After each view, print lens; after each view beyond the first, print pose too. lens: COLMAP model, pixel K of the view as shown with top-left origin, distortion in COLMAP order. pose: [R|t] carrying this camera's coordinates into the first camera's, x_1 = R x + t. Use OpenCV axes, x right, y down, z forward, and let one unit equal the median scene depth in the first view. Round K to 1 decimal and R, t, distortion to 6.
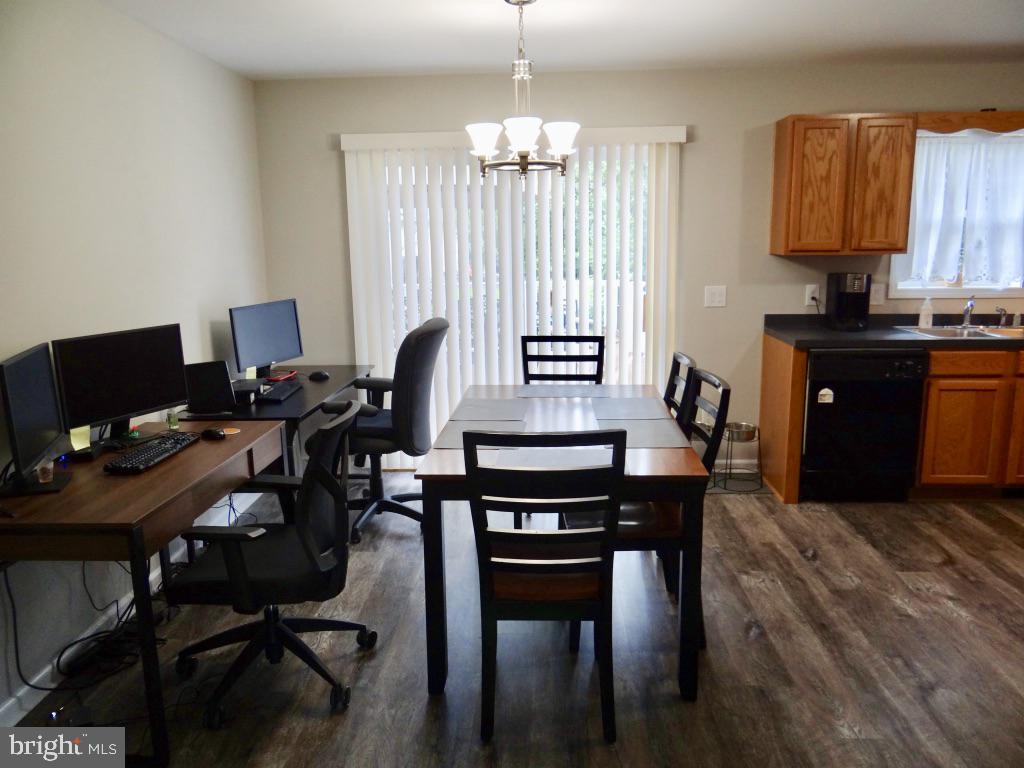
lens RADIAL K [[798.3, 0, 512.0], [0, 798.3, 384.0], [0, 0, 1]] dist [-0.011740, 0.005015]
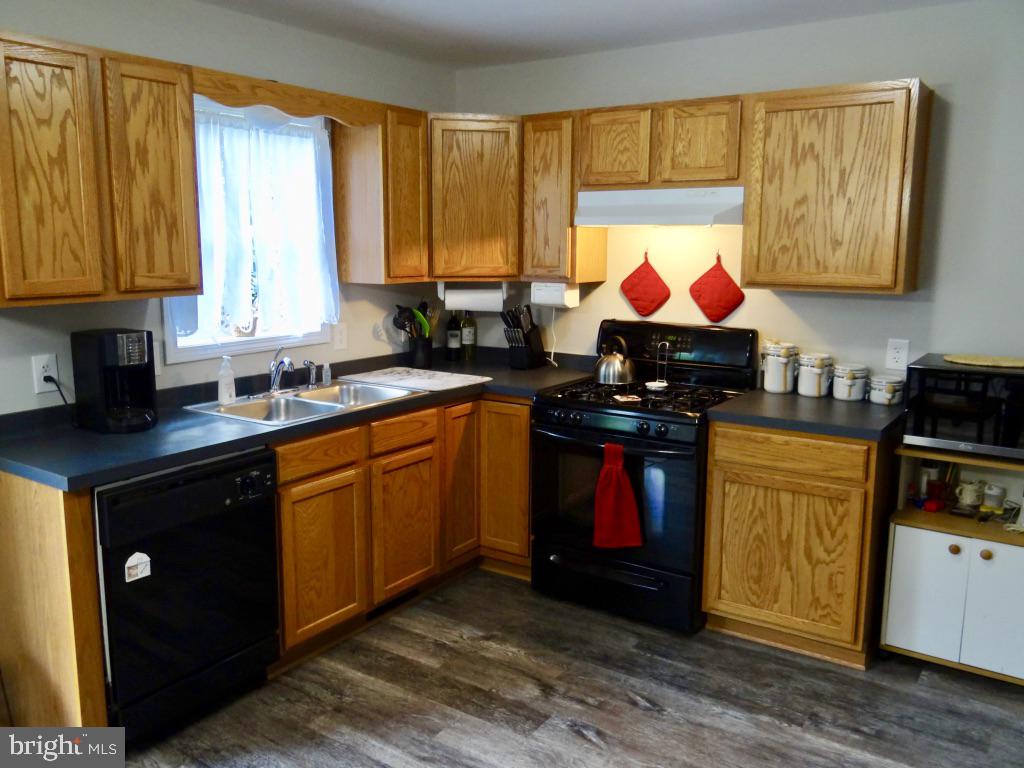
lens RADIAL K [[858.6, 0, 517.4], [0, 858.6, 379.3], [0, 0, 1]] dist [0.003683, -0.002975]
pose [[0.527136, -0.124800, 0.840567, 0.055943], [0.144291, 0.987939, 0.056193, -0.102629], [-0.837441, 0.091665, 0.538785, 0.449452]]
